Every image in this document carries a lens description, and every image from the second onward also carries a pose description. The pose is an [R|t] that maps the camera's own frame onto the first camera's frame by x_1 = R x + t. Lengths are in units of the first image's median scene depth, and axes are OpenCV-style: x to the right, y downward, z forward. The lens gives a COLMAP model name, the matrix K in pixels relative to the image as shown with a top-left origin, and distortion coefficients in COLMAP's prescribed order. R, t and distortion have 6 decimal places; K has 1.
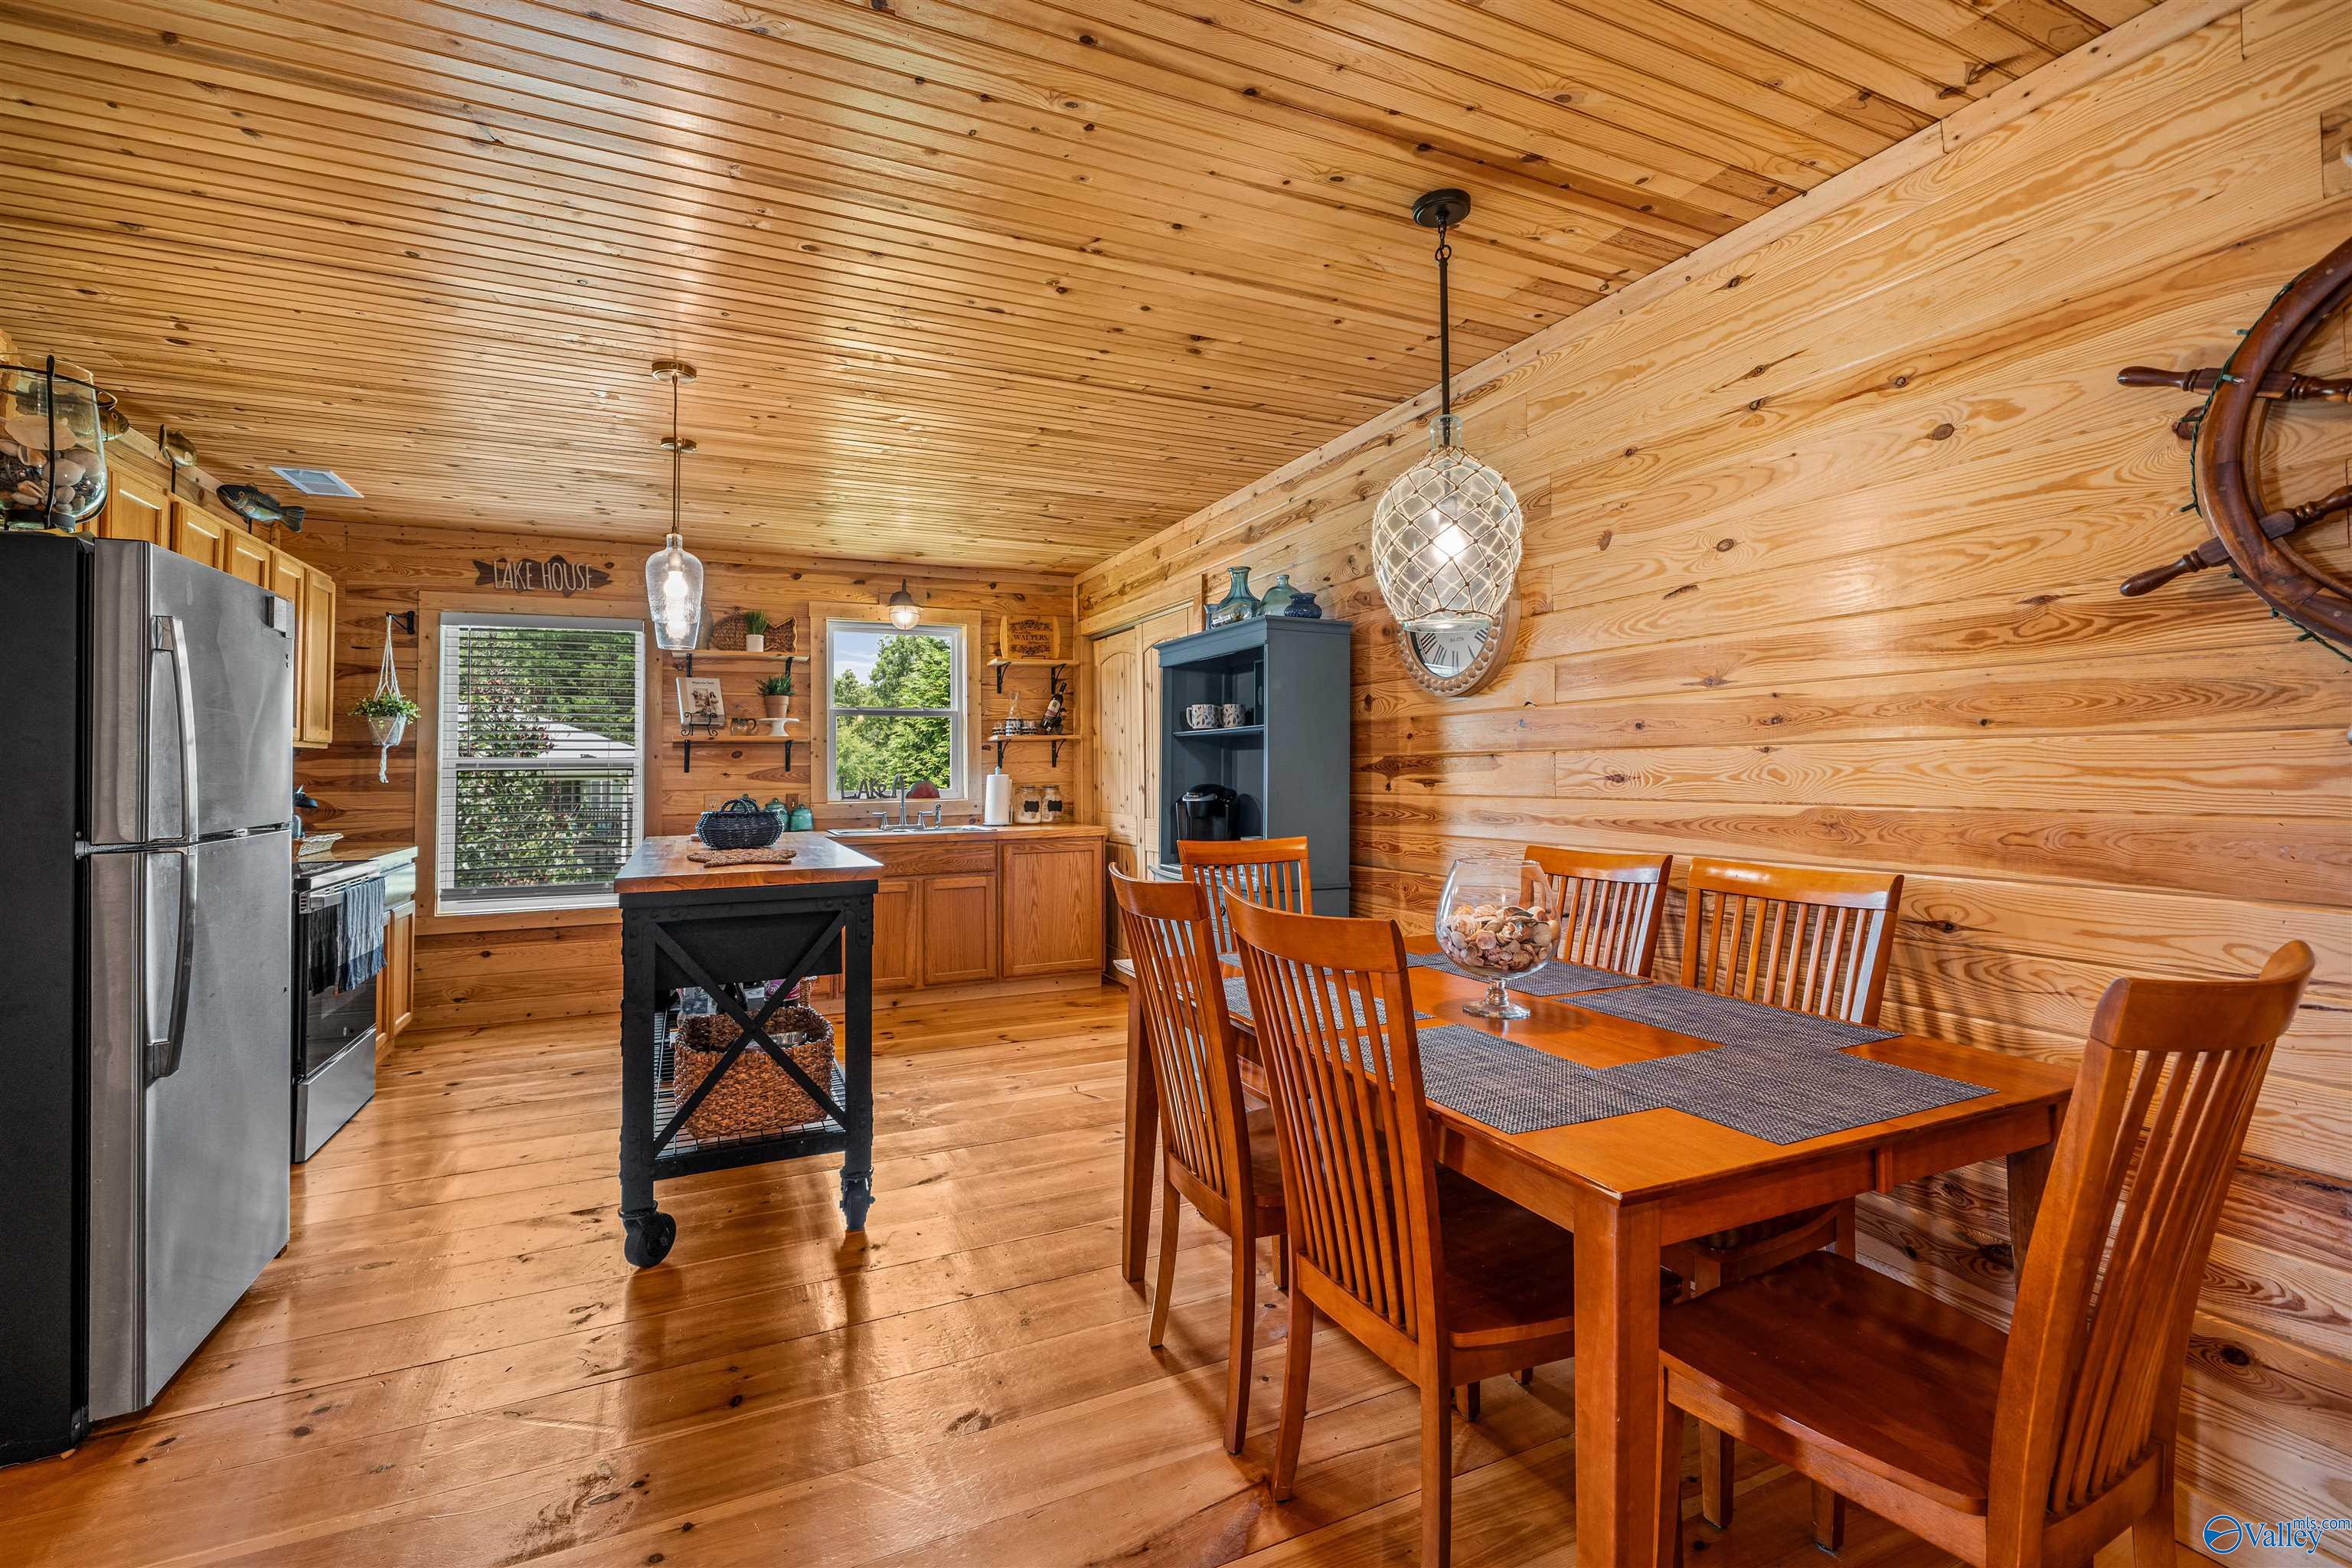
lens RADIAL K [[1016.1, 0, 1167.9], [0, 1016.1, 741.8], [0, 0, 1]] dist [-0.004277, 0.000654]
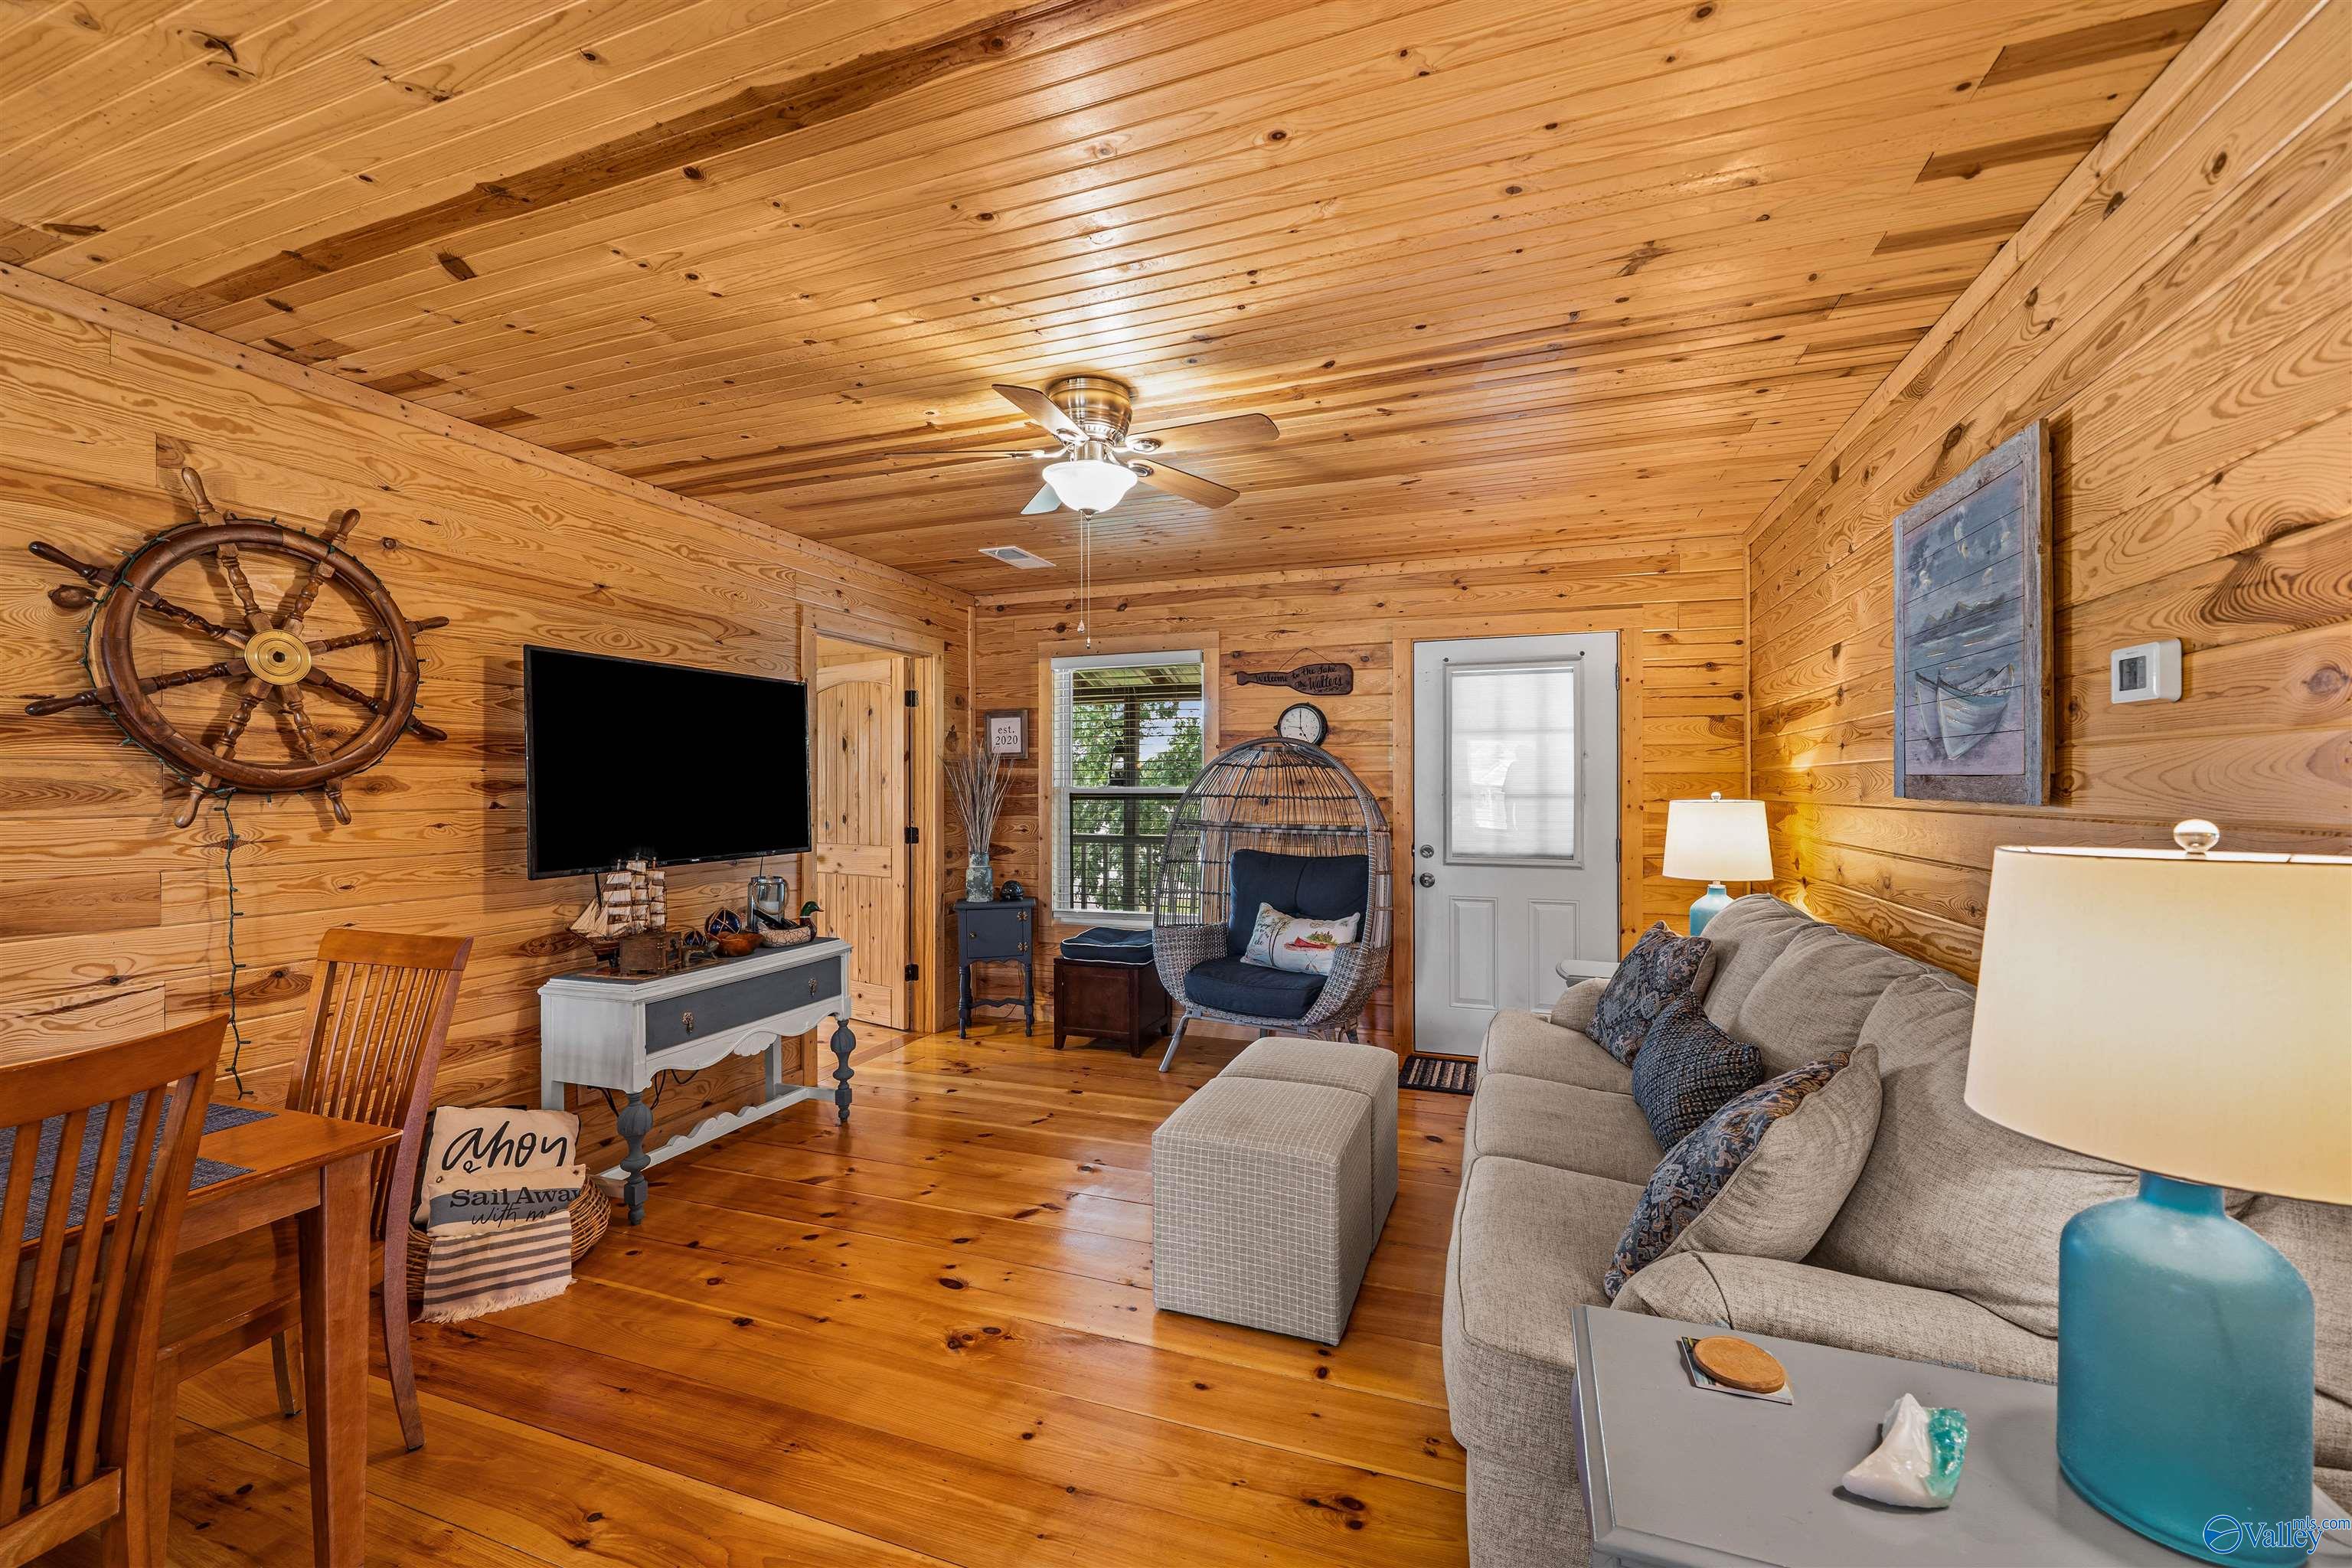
lens RADIAL K [[961.6, 0, 1158.1], [0, 961.6, 789.0], [0, 0, 1]] dist [-0.002303, 0.000068]
pose [[-0.708424, 0.009473, 0.705724, -0.312478], [-0.010553, 0.999656, -0.024012, -0.010996], [-0.705709, -0.024458, -0.708080, 0.277183]]
